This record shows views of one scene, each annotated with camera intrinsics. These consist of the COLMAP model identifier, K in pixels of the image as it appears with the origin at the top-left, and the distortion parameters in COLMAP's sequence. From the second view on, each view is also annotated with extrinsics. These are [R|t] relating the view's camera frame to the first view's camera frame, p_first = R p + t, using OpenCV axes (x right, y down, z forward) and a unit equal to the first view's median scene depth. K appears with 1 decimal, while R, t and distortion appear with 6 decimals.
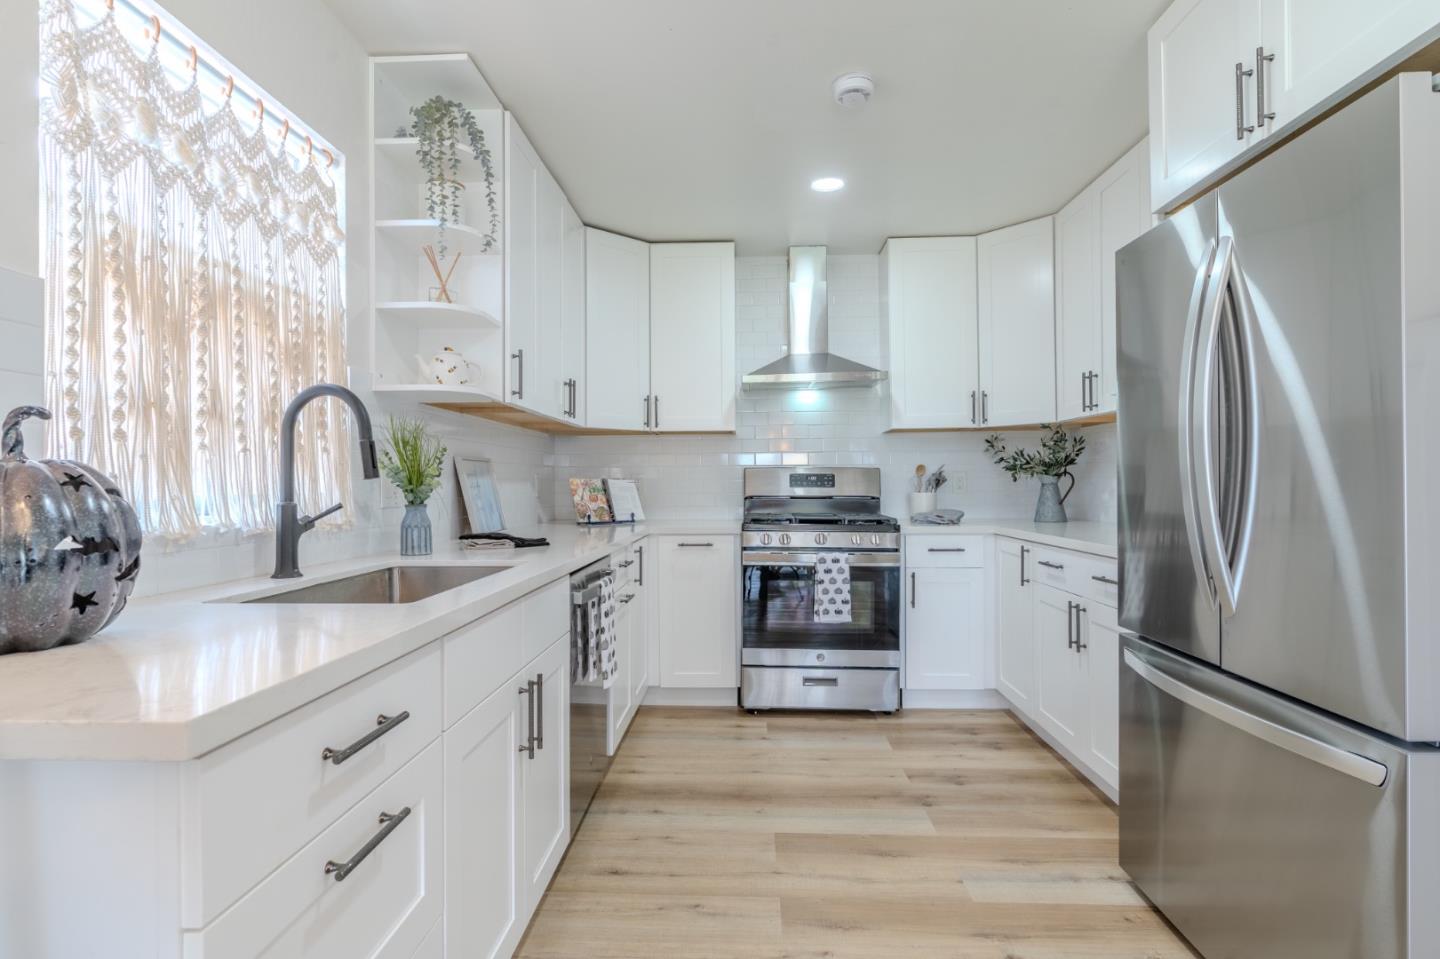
lens RADIAL K [[732.5, 0, 724.3], [0, 732.5, 479.1], [0, 0, 1]] dist [-0.001239, 0.002604]
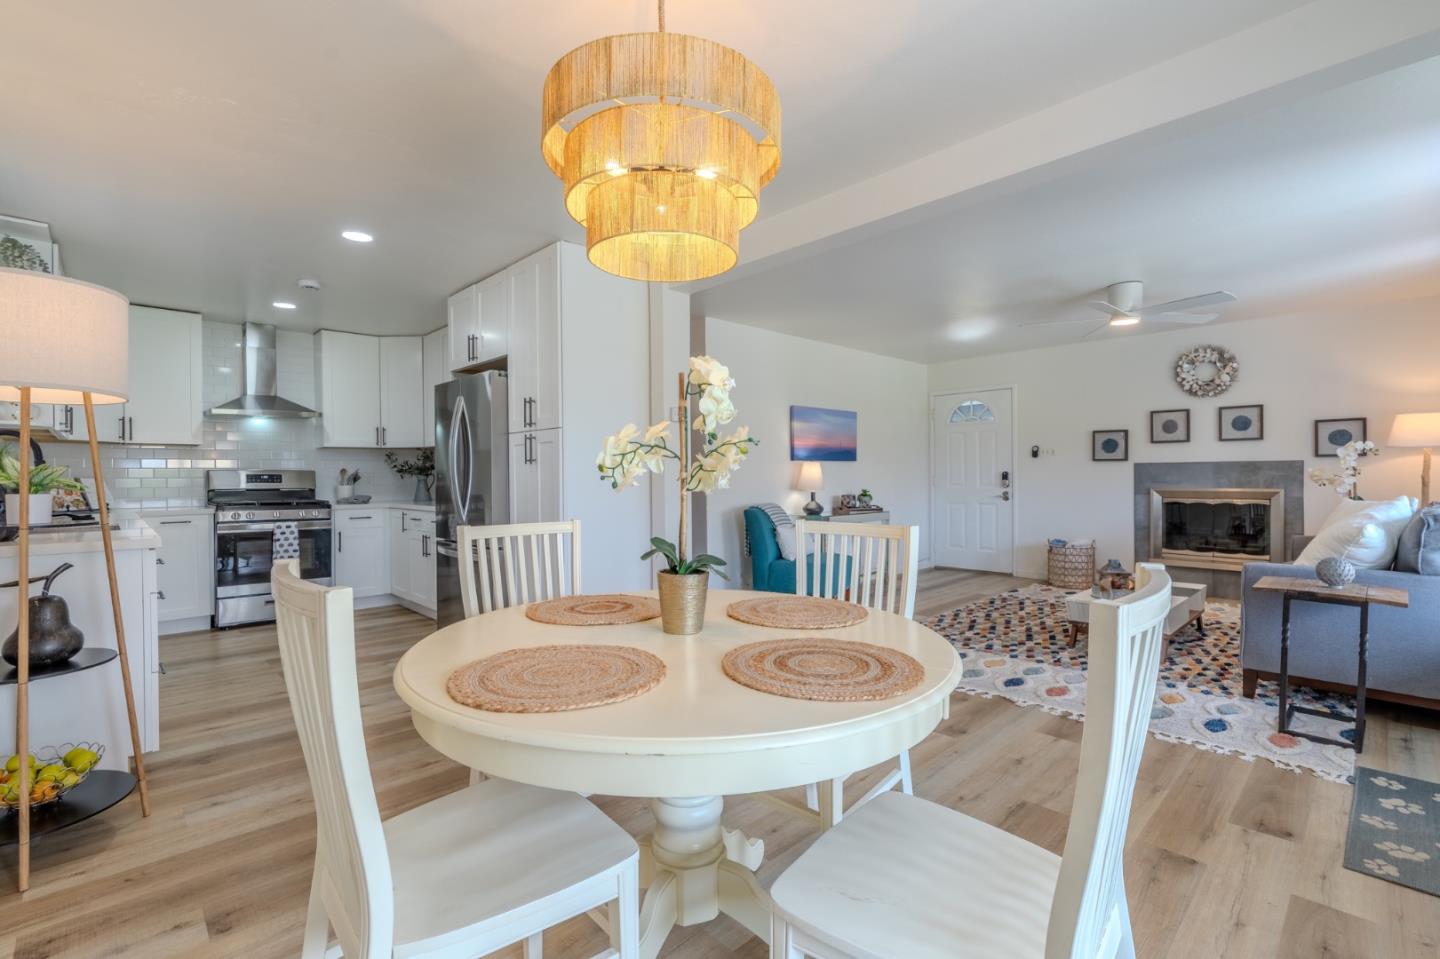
lens RADIAL K [[670.3, 0, 722.9], [0, 670.3, 475.2], [0, 0, 1]] dist [-0.004665, 0.001854]
pose [[0.702411, -0.000250, 0.711771, -0.210797], [0.001691, 0.999998, -0.001318, -0.001824], [-0.711769, 0.002129, 0.702410, -0.687081]]
